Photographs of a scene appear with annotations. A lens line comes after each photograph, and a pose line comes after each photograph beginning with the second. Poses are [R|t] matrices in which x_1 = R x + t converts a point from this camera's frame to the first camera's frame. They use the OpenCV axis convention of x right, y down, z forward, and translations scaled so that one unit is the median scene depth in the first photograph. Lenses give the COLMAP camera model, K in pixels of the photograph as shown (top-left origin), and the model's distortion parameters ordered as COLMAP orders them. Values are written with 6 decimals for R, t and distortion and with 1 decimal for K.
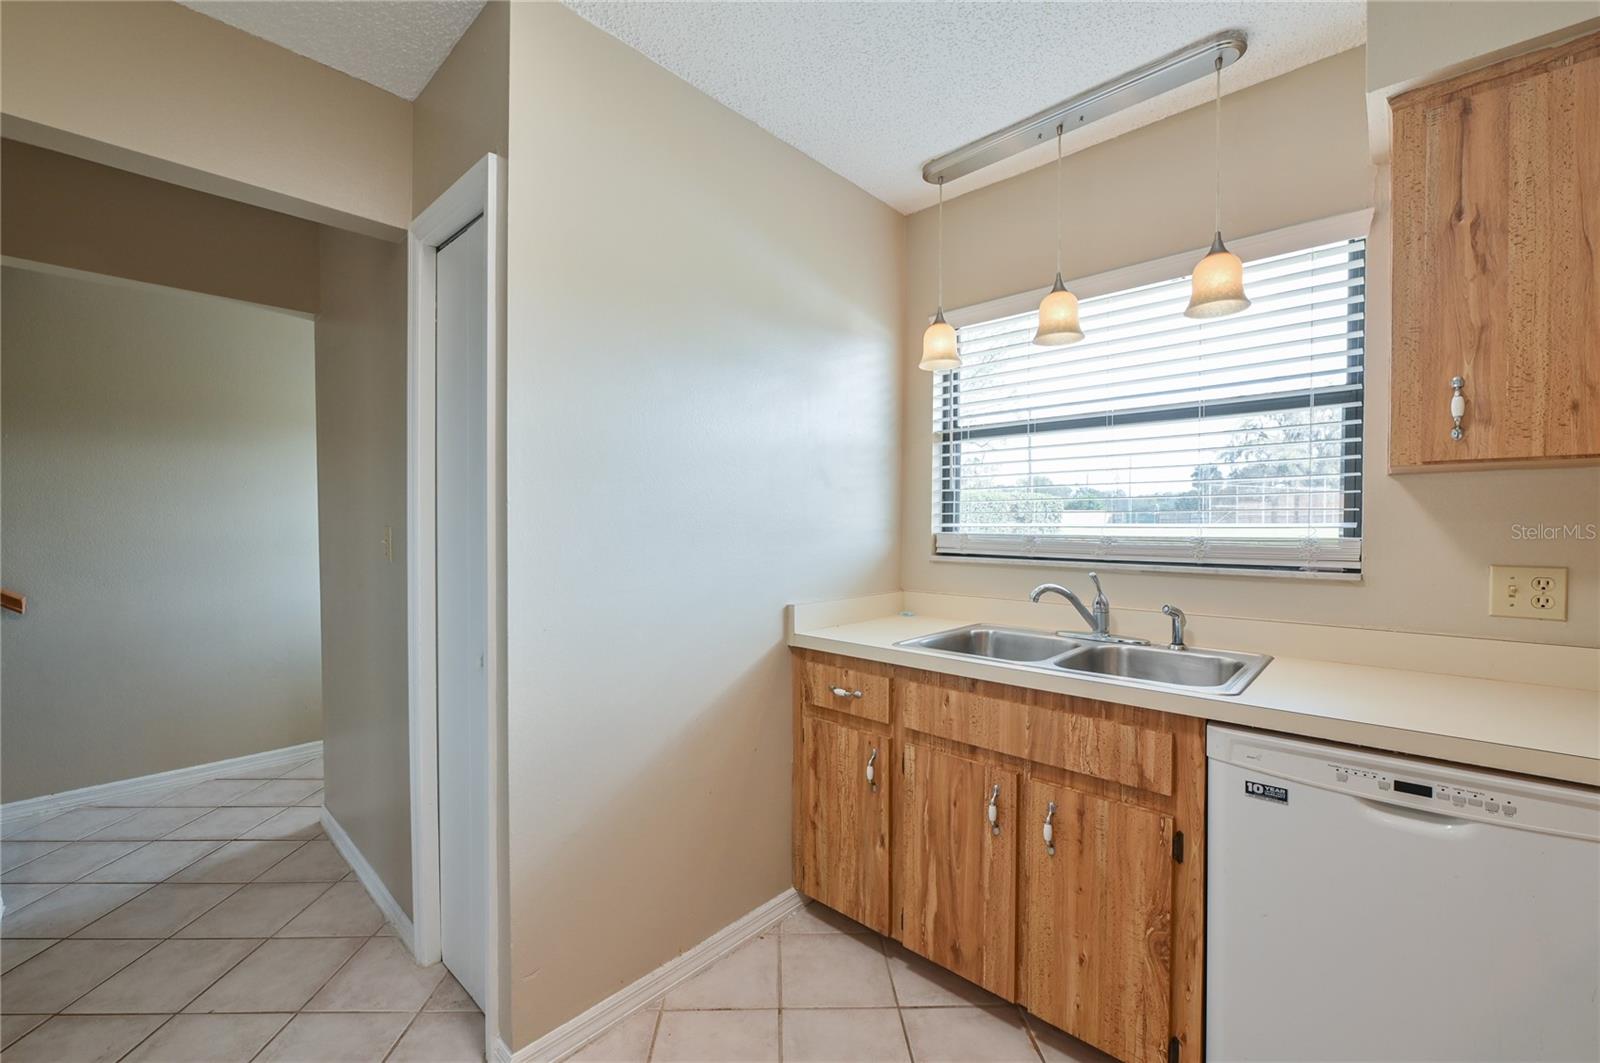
lens RADIAL K [[632.1, 0, 787.2], [0, 632.1, 529.8], [0, 0, 1]] dist [0.000356, -0.000105]
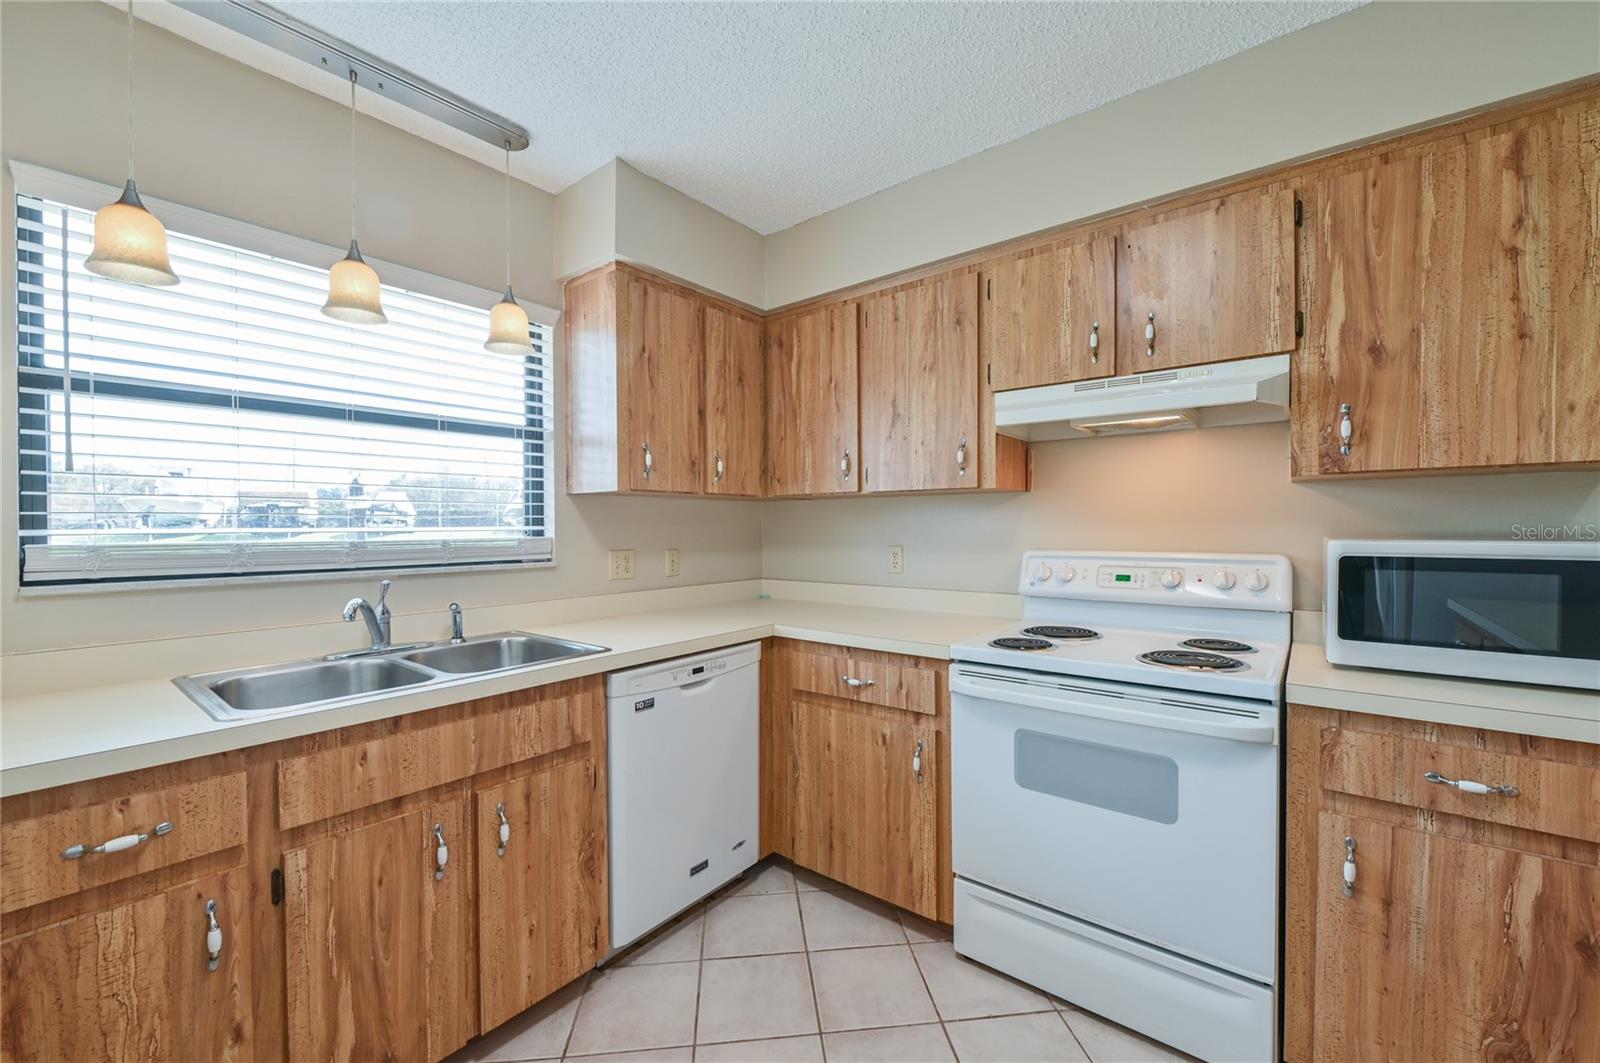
lens RADIAL K [[632.1, 0, 801.2], [0, 632.1, 531.6], [0, 0, 1]] dist [0.000356, -0.000105]
pose [[-0.048615, -0.010315, 0.998764, -0.368493], [0.016486, 0.999802, 0.011128, -0.003521], [-0.998682, 0.017007, -0.048435, 0.337010]]
